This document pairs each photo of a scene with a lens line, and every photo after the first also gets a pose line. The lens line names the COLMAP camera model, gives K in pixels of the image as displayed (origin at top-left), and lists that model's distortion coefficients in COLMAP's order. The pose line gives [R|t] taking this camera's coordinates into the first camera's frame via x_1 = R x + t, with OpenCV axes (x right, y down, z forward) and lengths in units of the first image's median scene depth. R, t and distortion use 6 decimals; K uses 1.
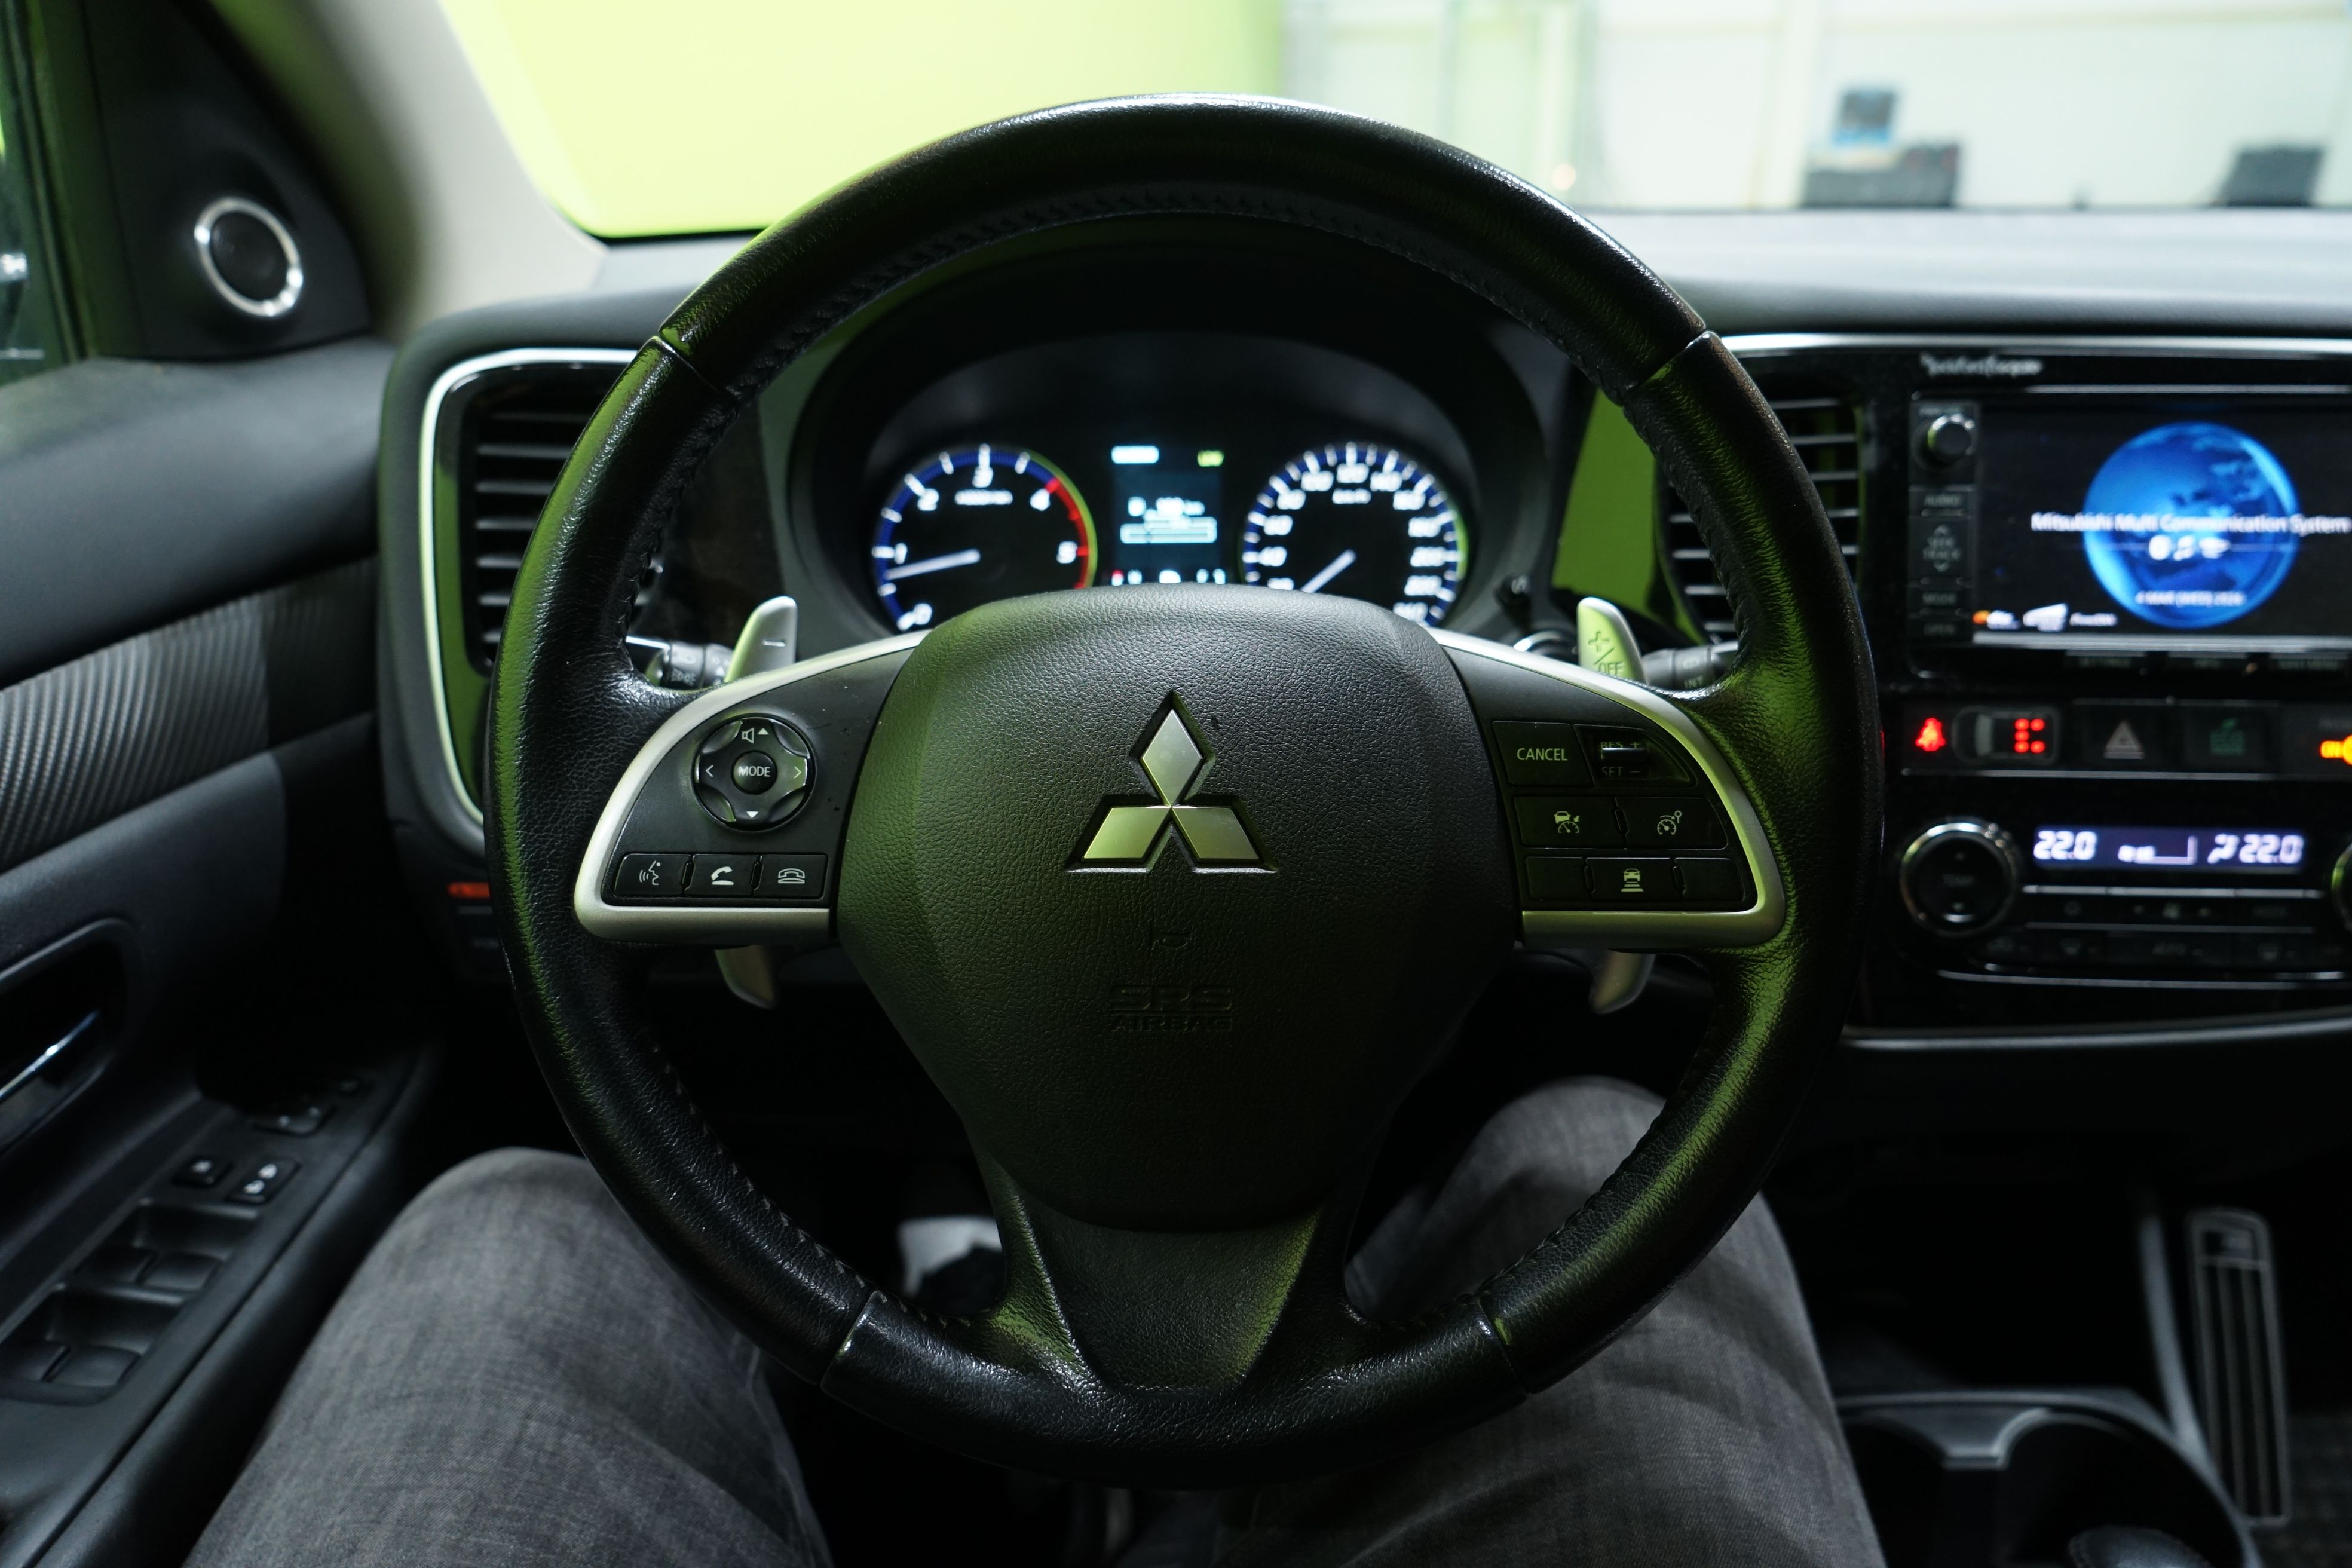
lens RADIAL K [[1571.0, 0, 1176.0], [0, 1571.0, 784.0], [0, 0, 1]] dist [-0.005317, 0.000097]
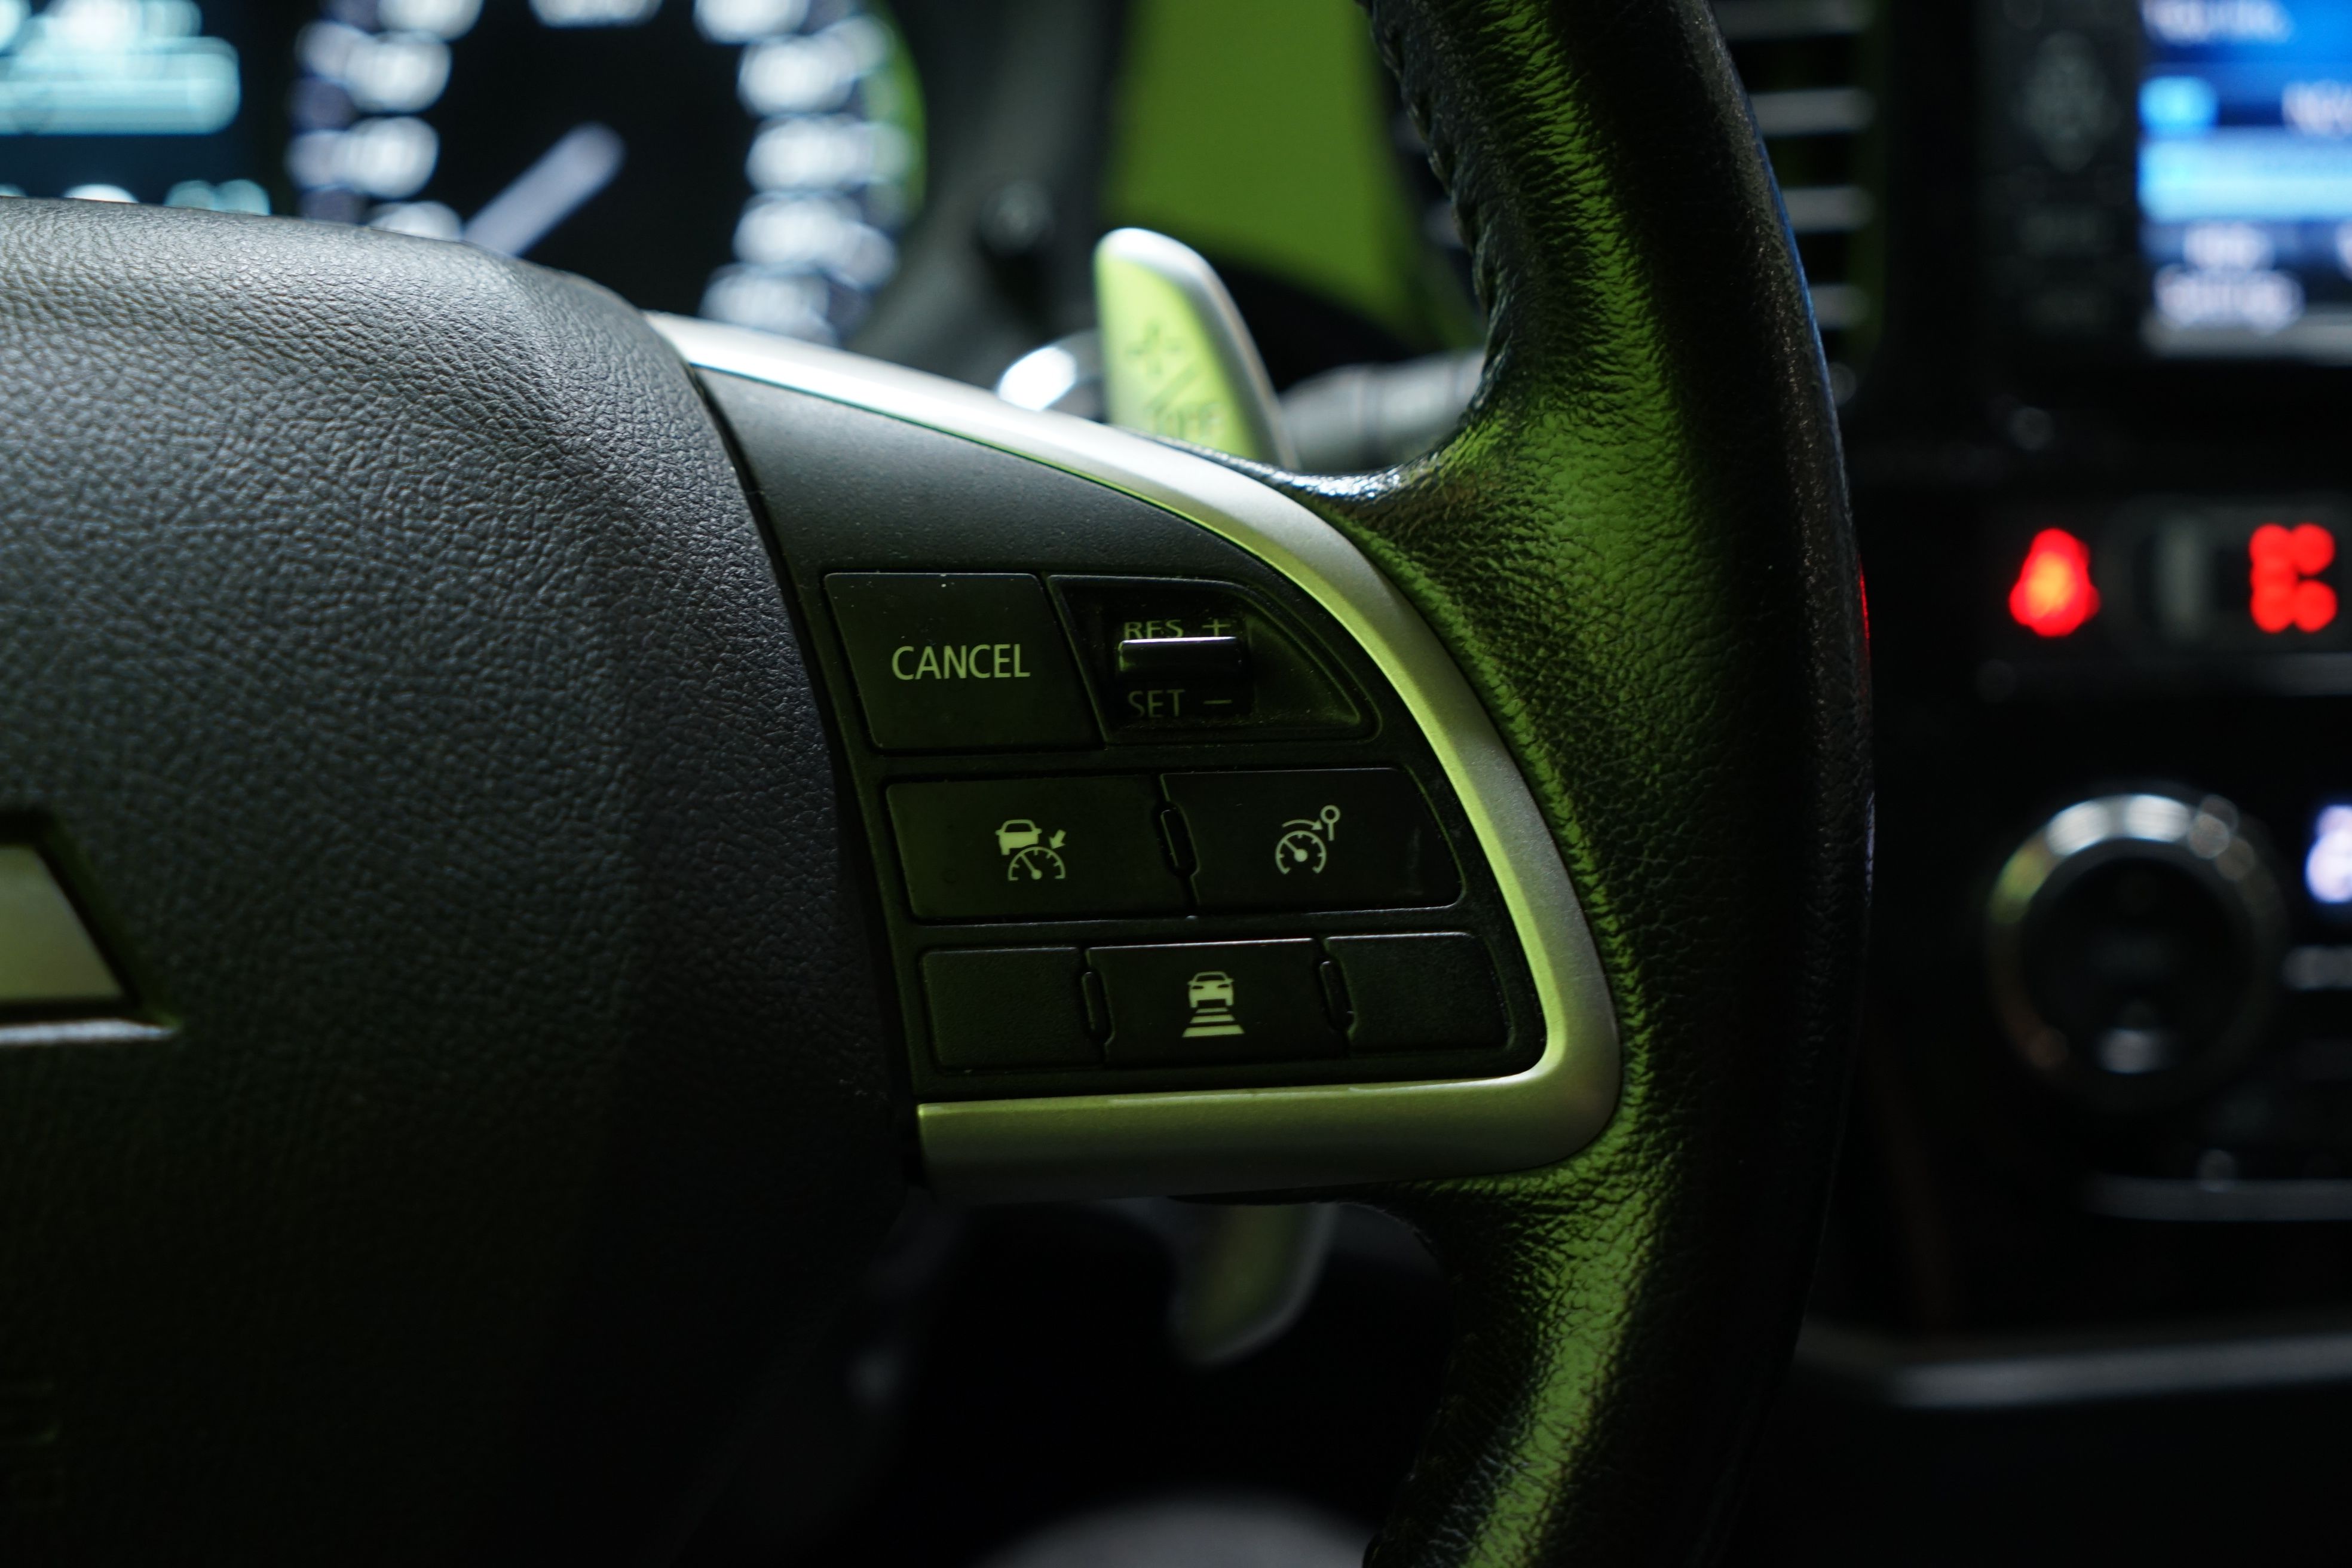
lens RADIAL K [[3839.4, 0, 1176.0], [0, 3839.4, 784.0], [0, 0, 1]] dist [0.046136, 0.049439]
pose [[0.981989, -0.038786, 0.184916, 0.119460], [0.038078, 0.999248, 0.007377, 0.004164], [-0.185063, -0.000203, 0.982727, 0.137050]]
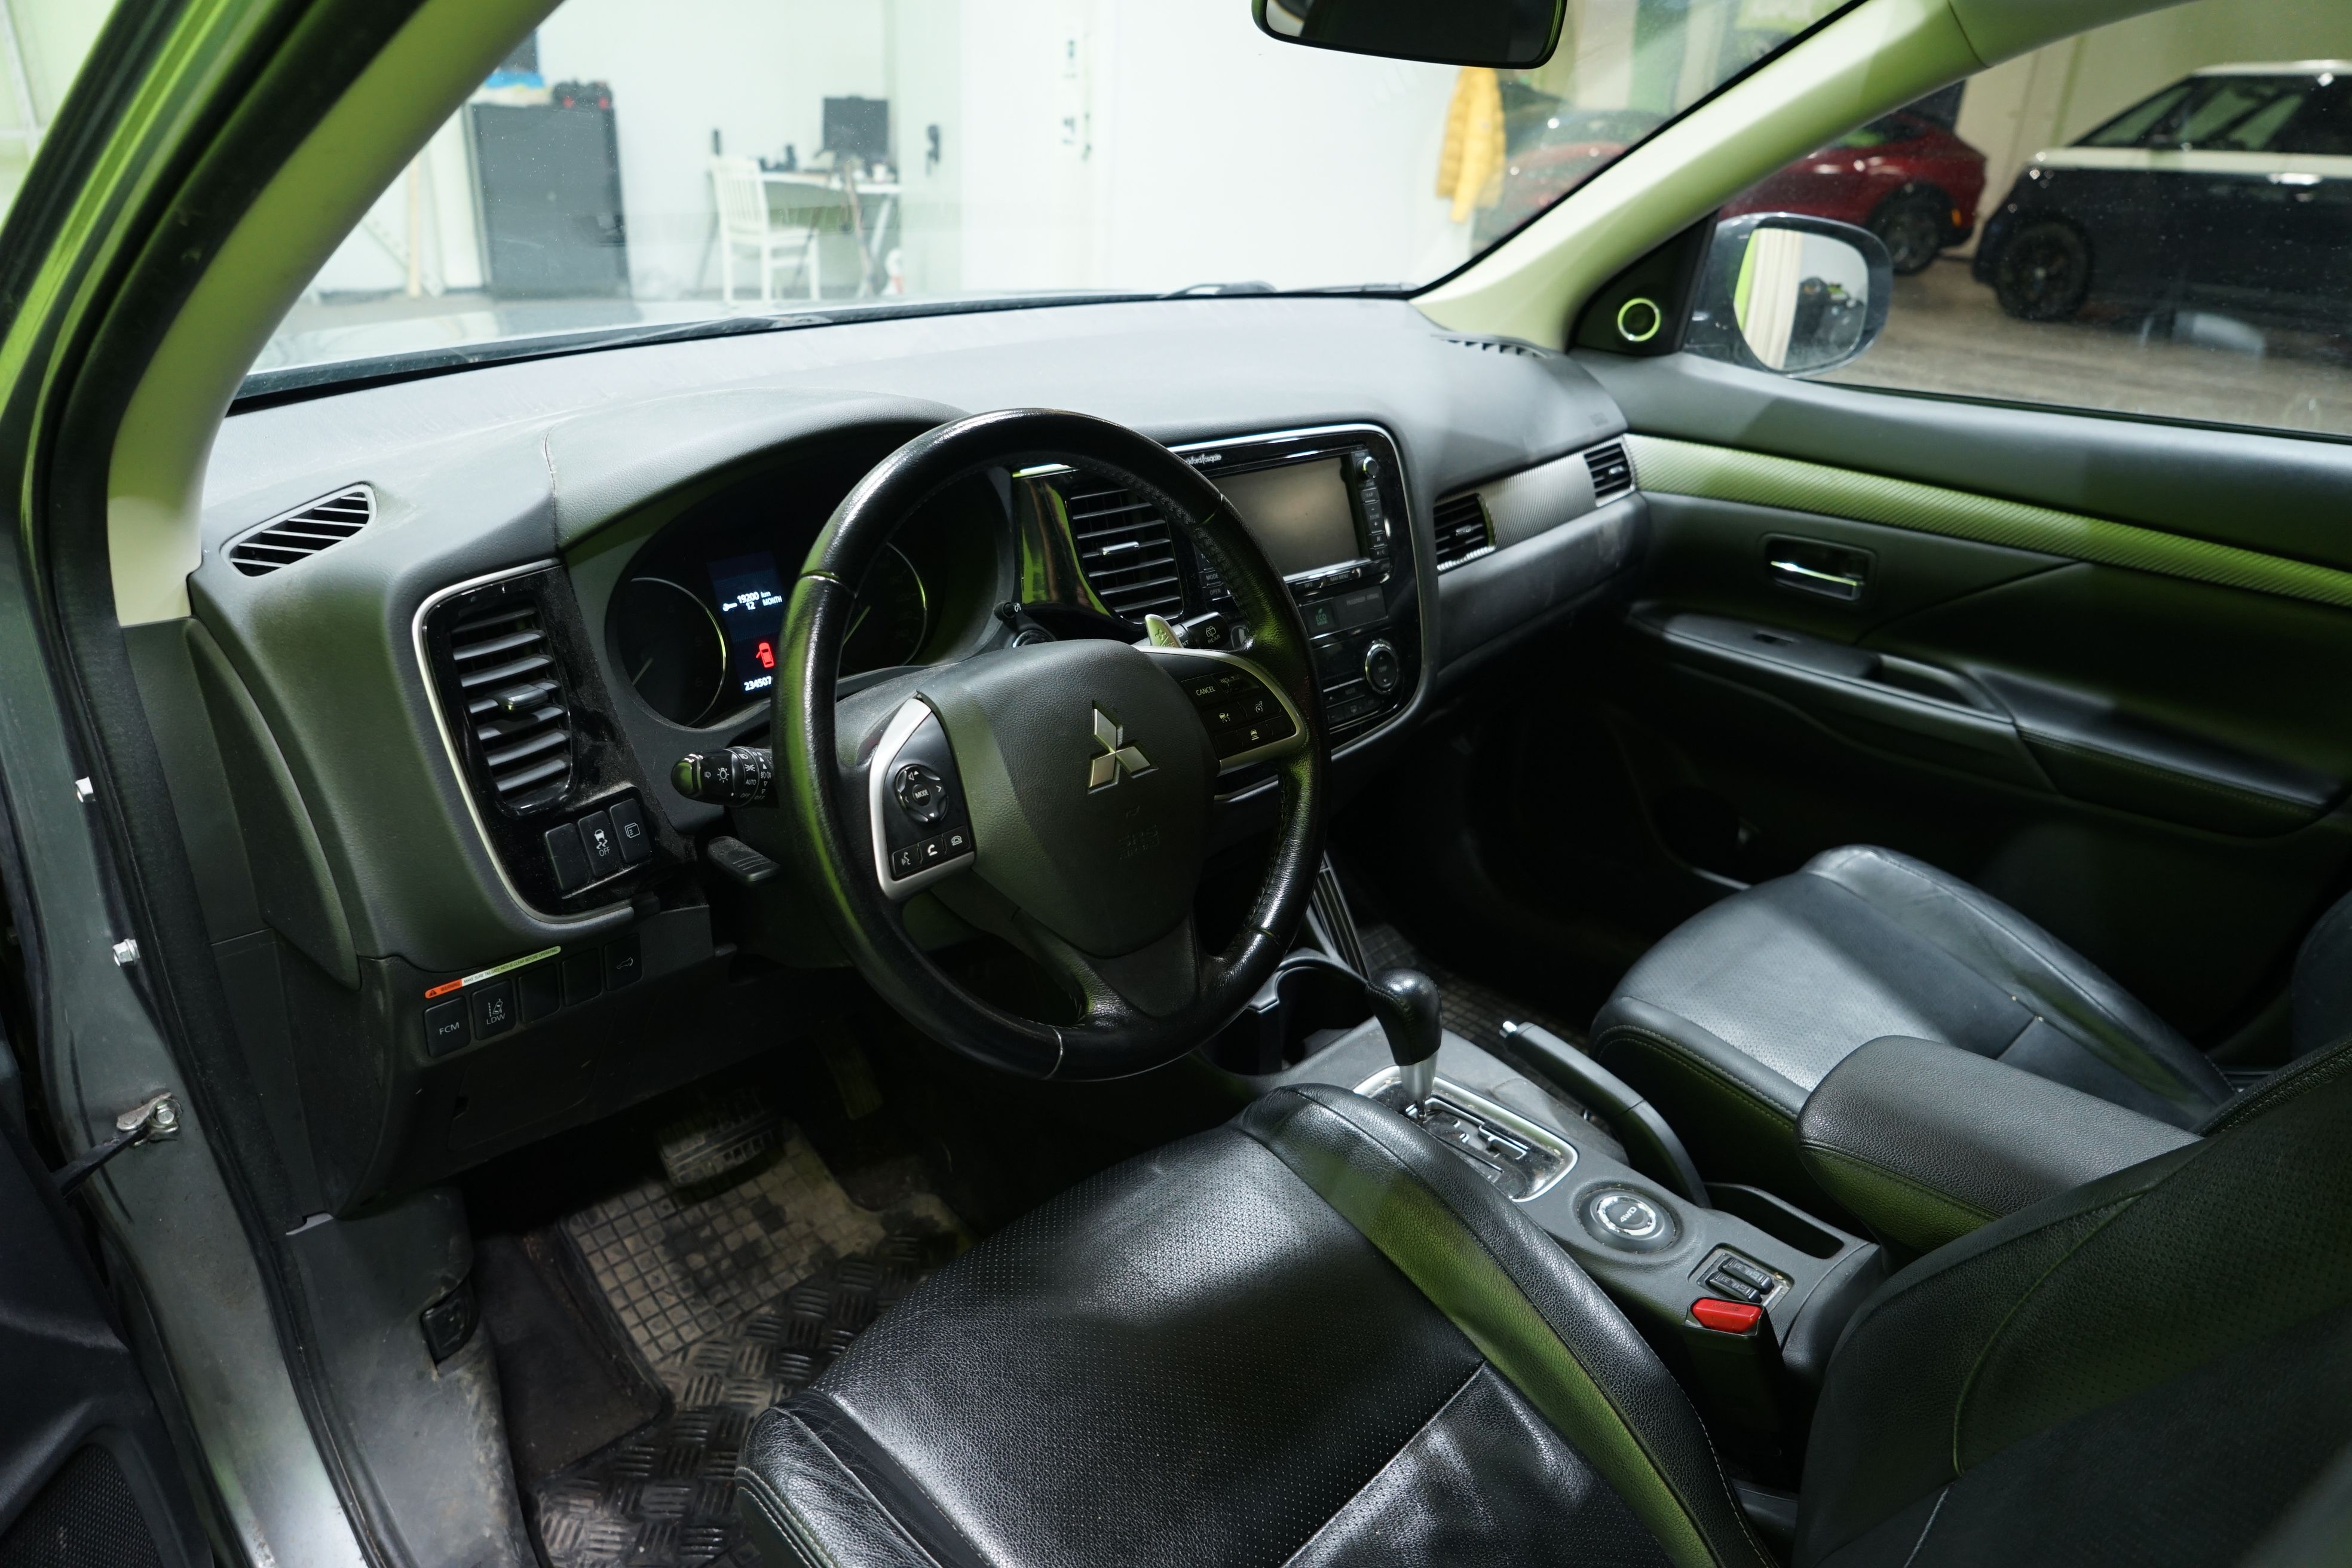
lens RADIAL K [[1571.0, 0, 1176.0], [0, 1571.0, 784.0], [0, 0, 1]] dist [-0.005317, 0.000097]
pose [[0.672664, -0.258982, 0.693146, -1.362502], [0.233445, 0.963185, 0.133331, -0.197334], [-0.702159, 0.072125, 0.708358, -0.527030]]
